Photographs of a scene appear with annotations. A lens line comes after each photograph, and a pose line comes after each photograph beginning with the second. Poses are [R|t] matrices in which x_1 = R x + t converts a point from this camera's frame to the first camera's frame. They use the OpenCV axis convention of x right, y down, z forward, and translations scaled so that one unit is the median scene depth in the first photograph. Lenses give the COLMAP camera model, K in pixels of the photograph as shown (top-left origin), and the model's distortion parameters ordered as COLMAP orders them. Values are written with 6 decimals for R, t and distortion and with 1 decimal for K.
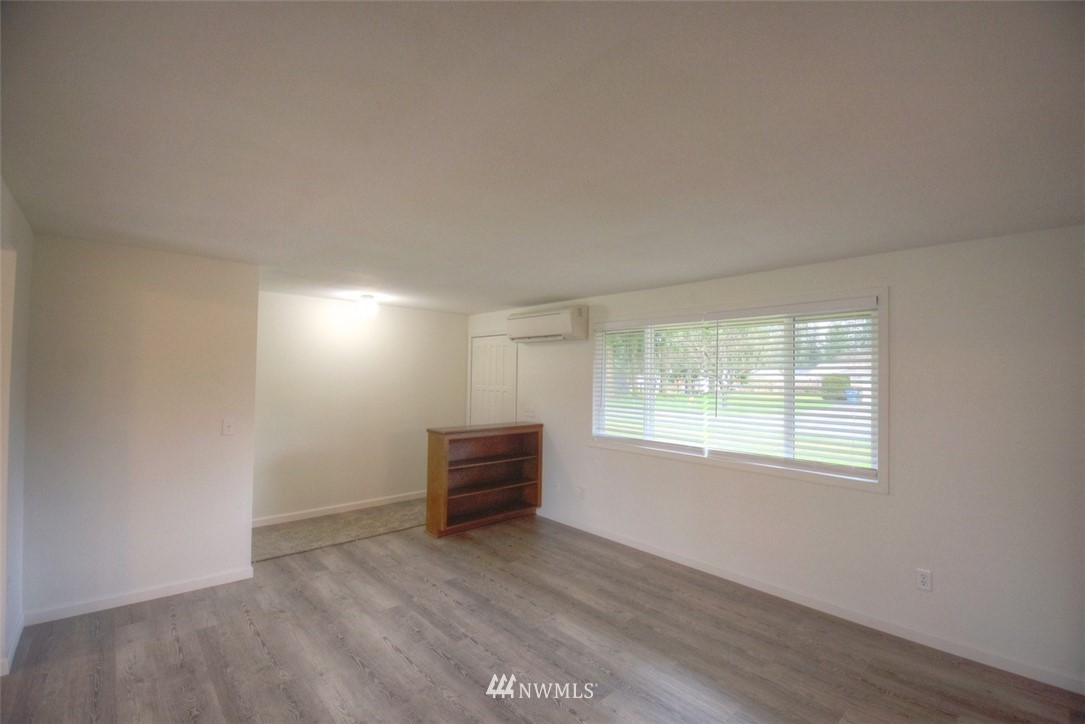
lens RADIAL K [[478.2, 0, 541.1], [0, 478.2, 362.2], [0, 0, 1]] dist [-0.007729, -0.011554]
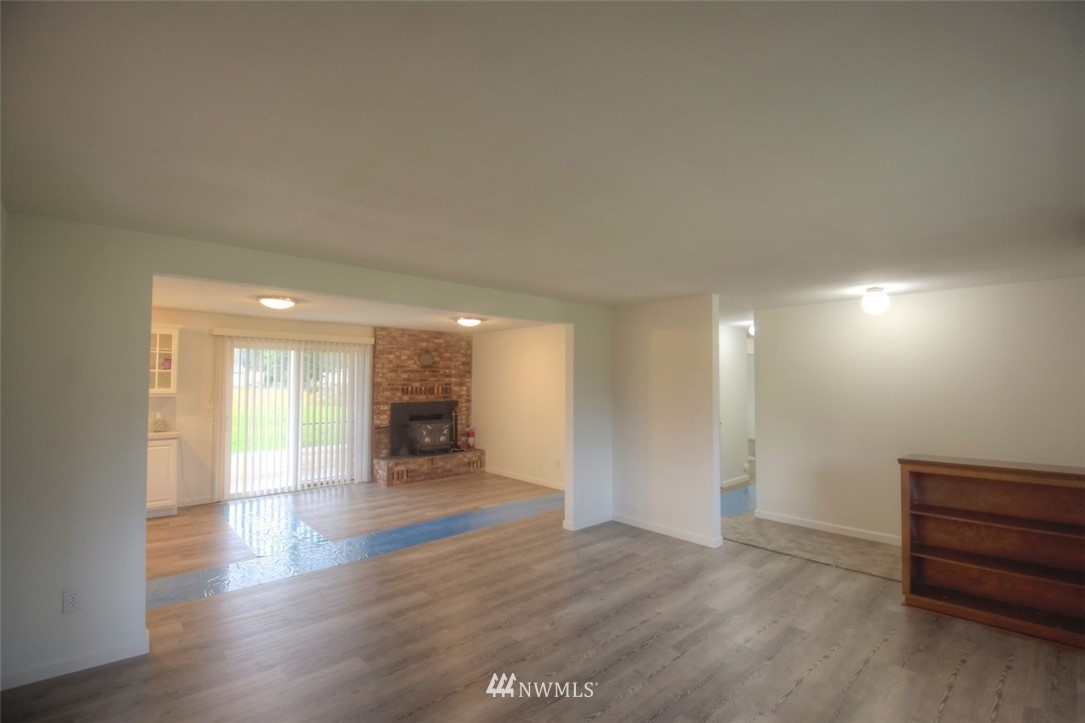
lens RADIAL K [[478.2, 0, 553.3], [0, 478.2, 365.7], [0, 0, 1]] dist [-0.007729, -0.011554]
pose [[0.017474, -0.049149, -0.998639, 0.596517], [0.025881, 0.998479, -0.048688, 0.029963], [0.999512, -0.024995, 0.018719, 0.537634]]
